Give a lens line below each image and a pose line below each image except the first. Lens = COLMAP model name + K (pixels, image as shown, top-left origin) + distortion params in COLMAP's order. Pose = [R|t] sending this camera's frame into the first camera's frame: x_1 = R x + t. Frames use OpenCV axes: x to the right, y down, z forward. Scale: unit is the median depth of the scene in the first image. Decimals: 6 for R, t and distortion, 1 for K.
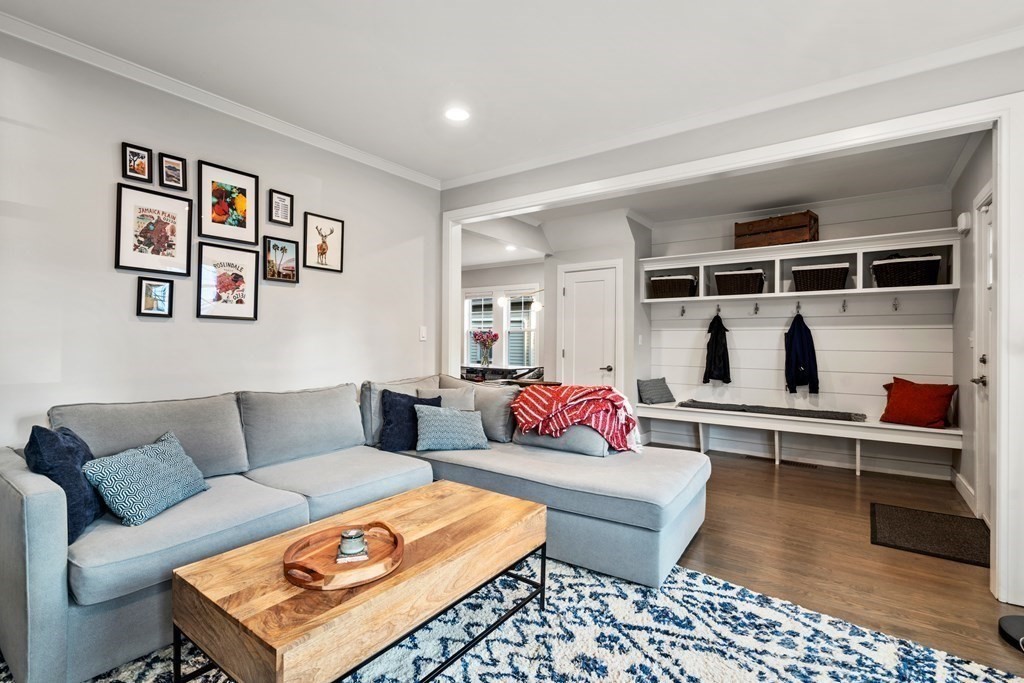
lens RADIAL K [[479.4, 0, 512.0], [0, 479.4, 341.5], [0, 0, 1]] dist [0.012128, 0.000765]
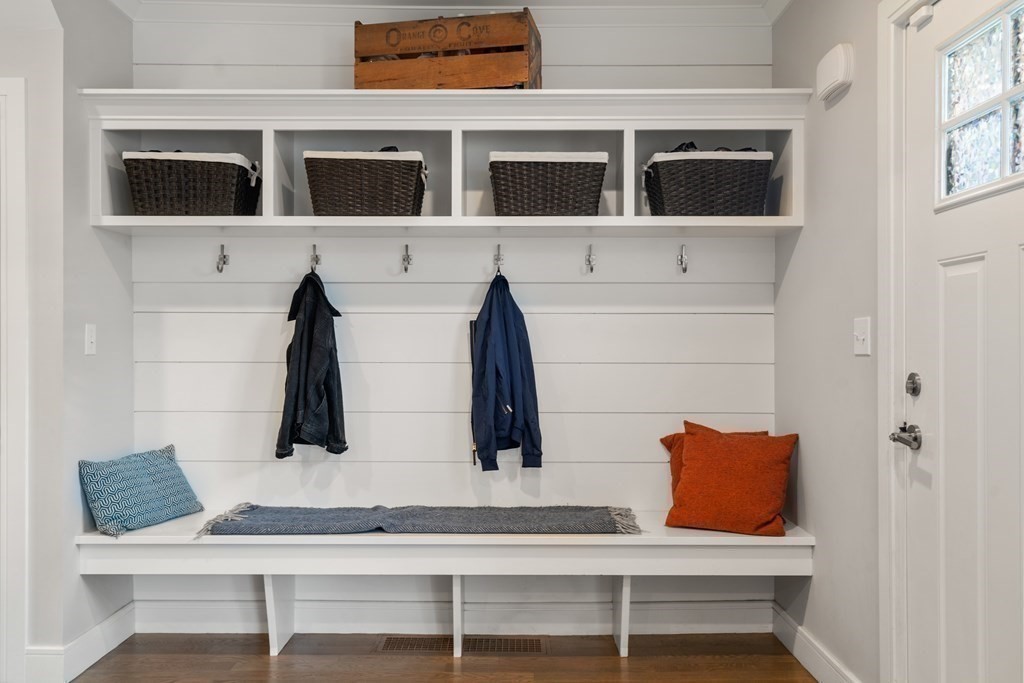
lens RADIAL K [[832.4, 0, 512.0], [0, 832.4, 341.5], [0, 0, 1]] dist [0.002974, 0.000784]
pose [[0.809830, -0.004224, 0.586650, 0.192603], [0.004161, 0.999990, 0.001455, -0.001449], [-0.586650, 0.001263, 0.809839, 0.428820]]
